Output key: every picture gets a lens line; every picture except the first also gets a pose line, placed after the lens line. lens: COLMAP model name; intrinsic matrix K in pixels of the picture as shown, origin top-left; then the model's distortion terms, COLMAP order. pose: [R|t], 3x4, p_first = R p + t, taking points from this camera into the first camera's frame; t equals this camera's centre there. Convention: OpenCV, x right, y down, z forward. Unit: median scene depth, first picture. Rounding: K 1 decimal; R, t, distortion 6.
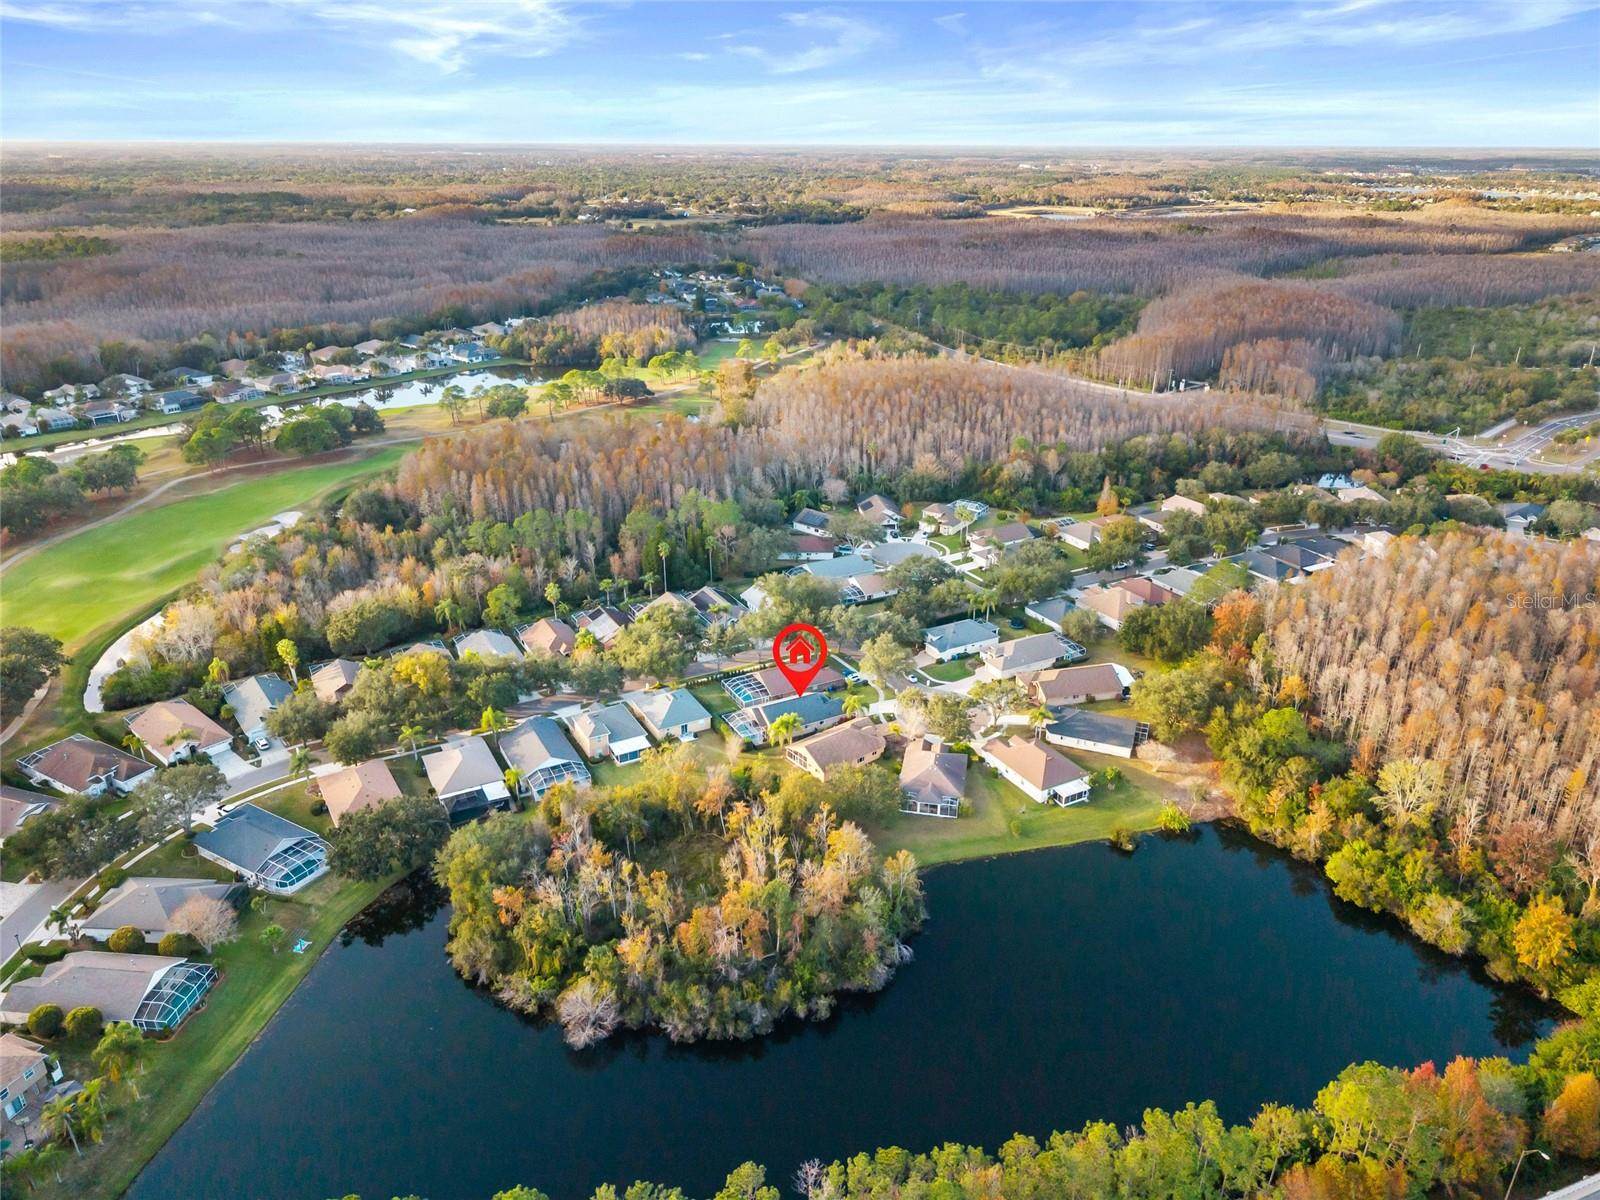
lens RADIAL K [[1131.6, 0, 817.1], [0, 1131.6, 566.2], [0, 0, 1]] dist [0.021633, -0.005677]
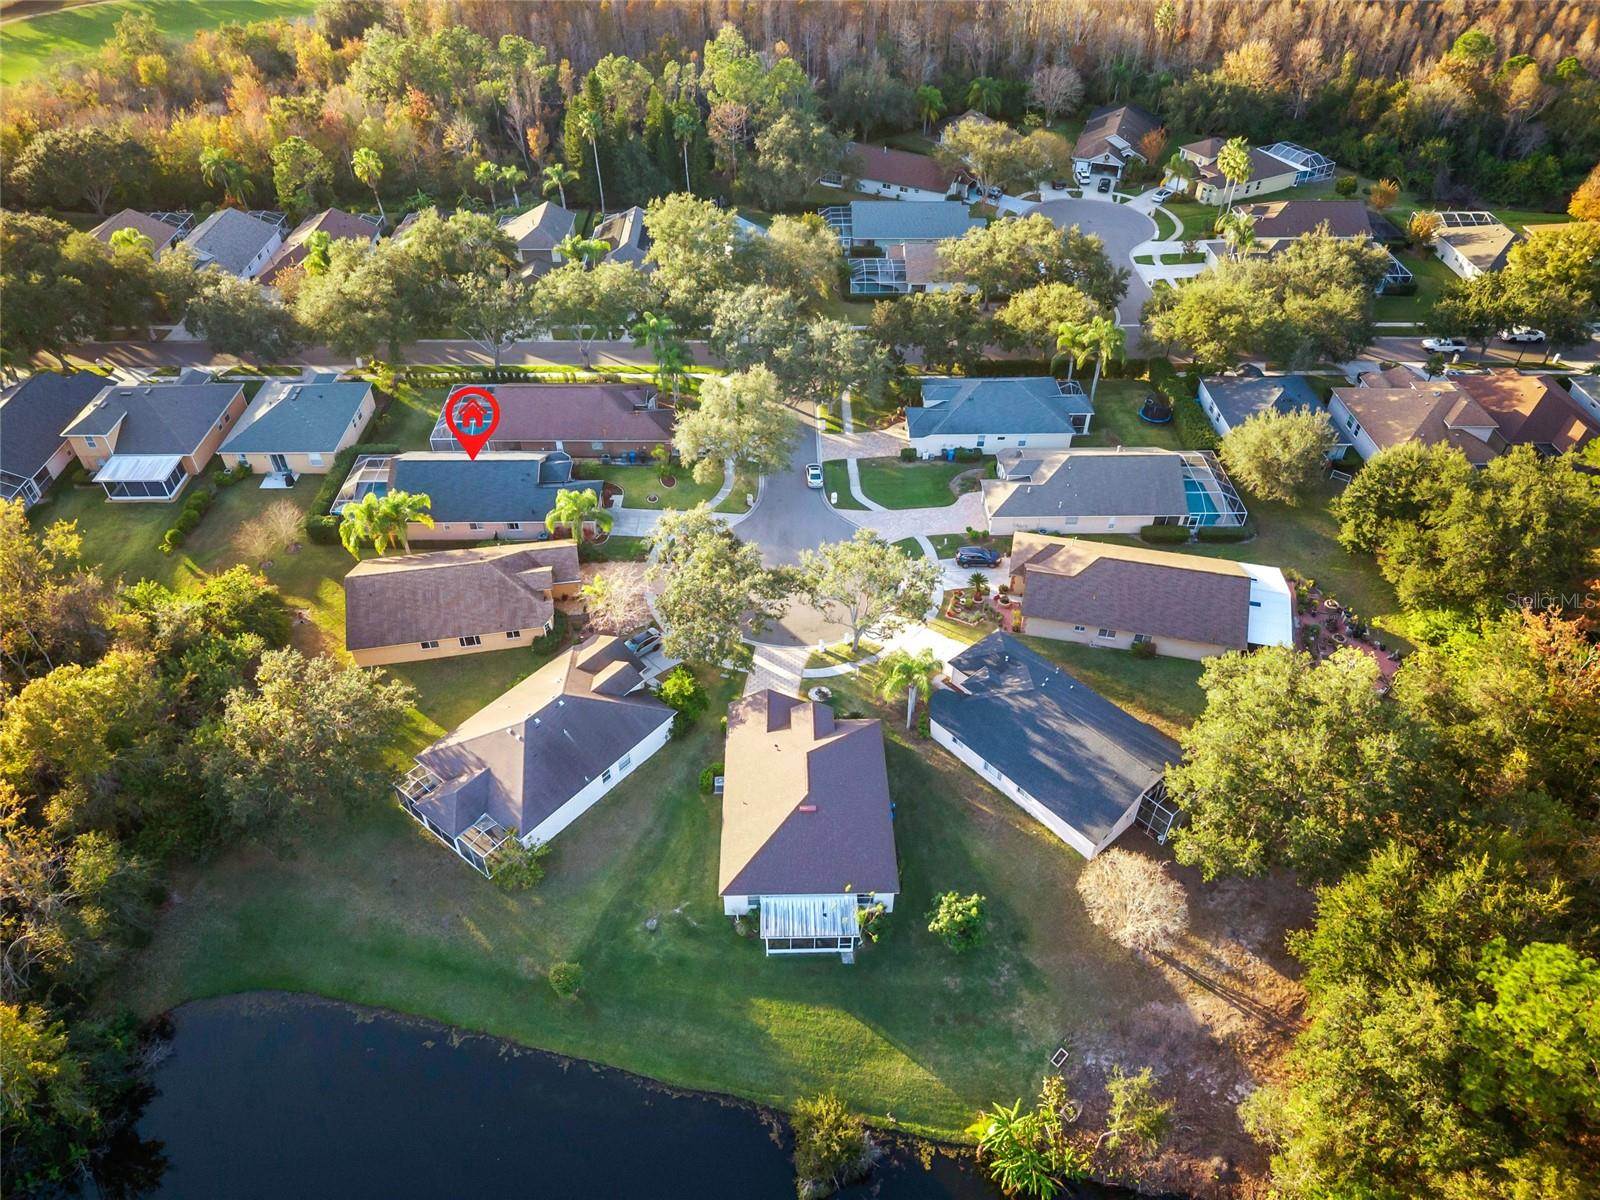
lens RADIAL K [[1131.6, 0, 817.1], [0, 1131.6, 566.2], [0, 0, 1]] dist [0.021633, -0.005677]
pose [[0.882201, 0.308844, -0.355438, 0.207502], [-0.185889, 0.921970, 0.339731, -0.020385], [0.432627, -0.233639, 0.870773, 0.459625]]
